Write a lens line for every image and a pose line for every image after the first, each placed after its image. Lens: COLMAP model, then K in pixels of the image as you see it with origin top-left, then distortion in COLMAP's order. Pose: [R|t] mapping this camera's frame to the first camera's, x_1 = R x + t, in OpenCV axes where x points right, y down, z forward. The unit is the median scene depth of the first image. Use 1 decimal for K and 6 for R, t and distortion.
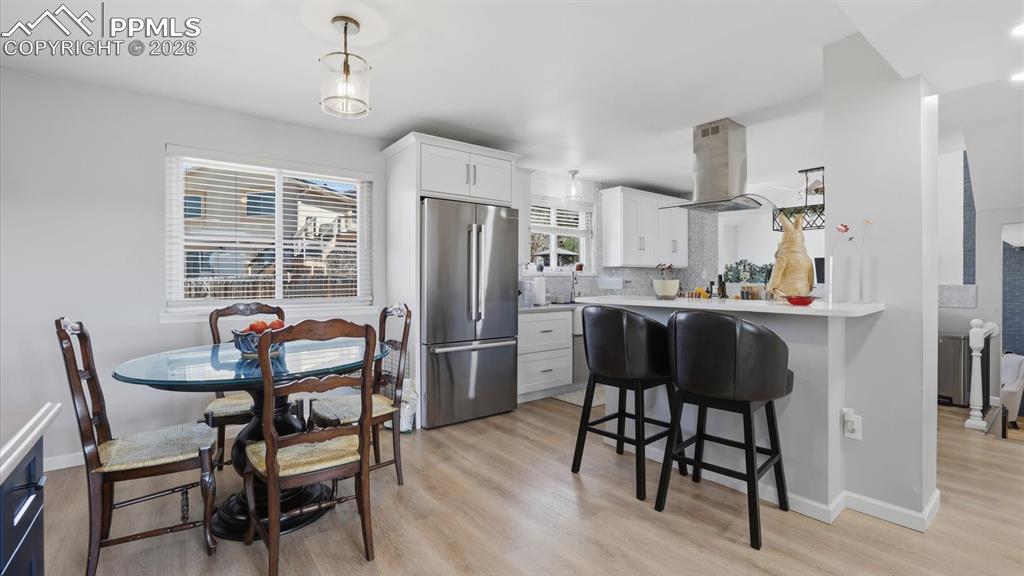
lens RADIAL K [[445.6, 0, 504.8], [0, 445.6, 277.3], [0, 0, 1]] dist [-0.056991, 0.022584]
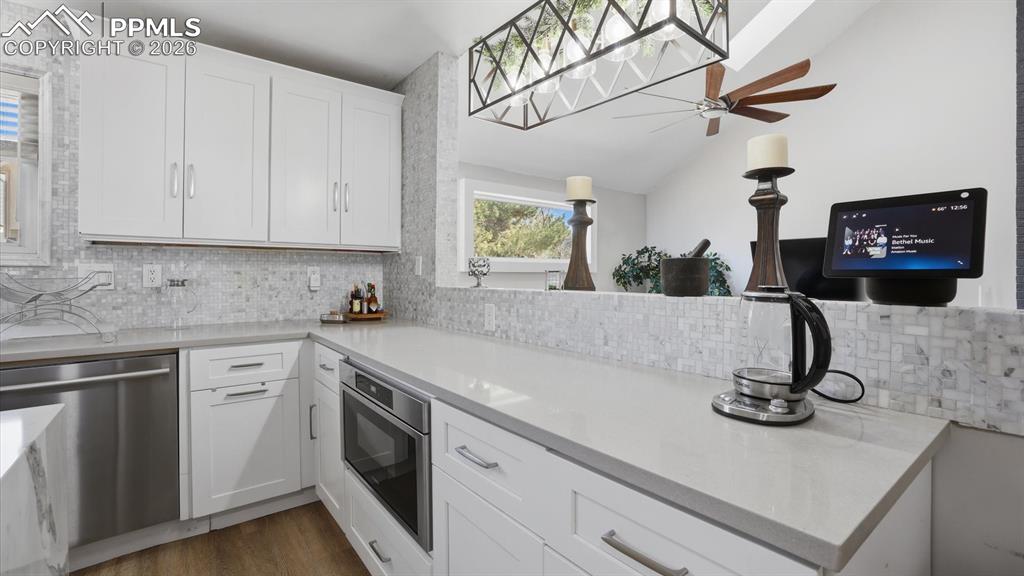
lens RADIAL K [[445.6, 0, 504.8], [0, 445.6, 277.3], [0, 0, 1]] dist [-0.056991, 0.022584]
pose [[0.999941, 0.003749, 0.010171, 0.583634], [-0.003824, 0.999966, 0.007330, 0.001837], [-0.010143, -0.007369, 0.999921, 0.638463]]
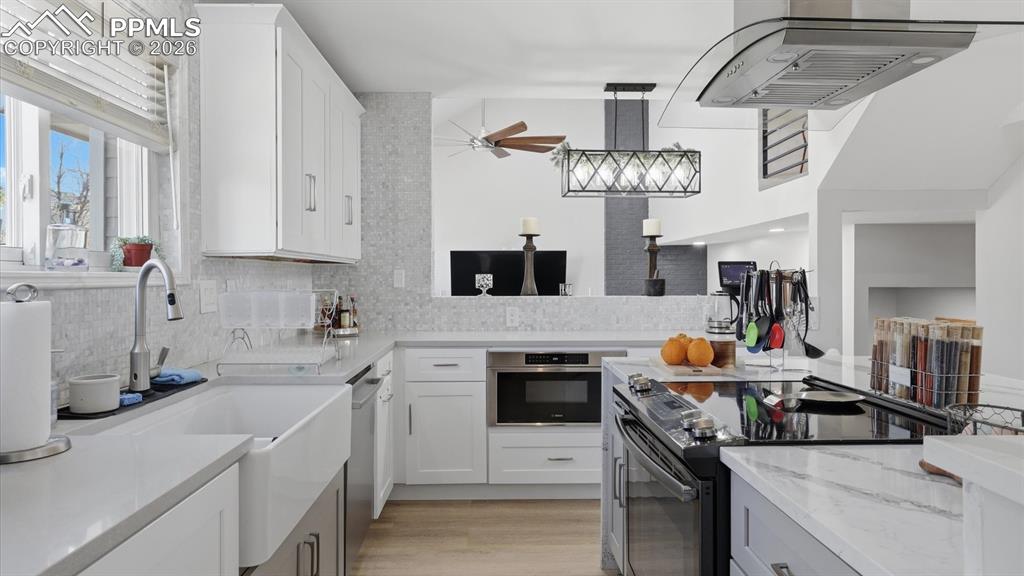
lens RADIAL K [[637.5, 0, 512.0], [0, 637.5, 288.0], [0, 0, 1]] dist [-0.001153, -0.000221]
pose [[0.590078, -0.010912, 0.807273, -0.010511], [-0.002488, 0.999879, 0.015334, -0.007270], [-0.807343, -0.011056, 0.589979, 0.572076]]
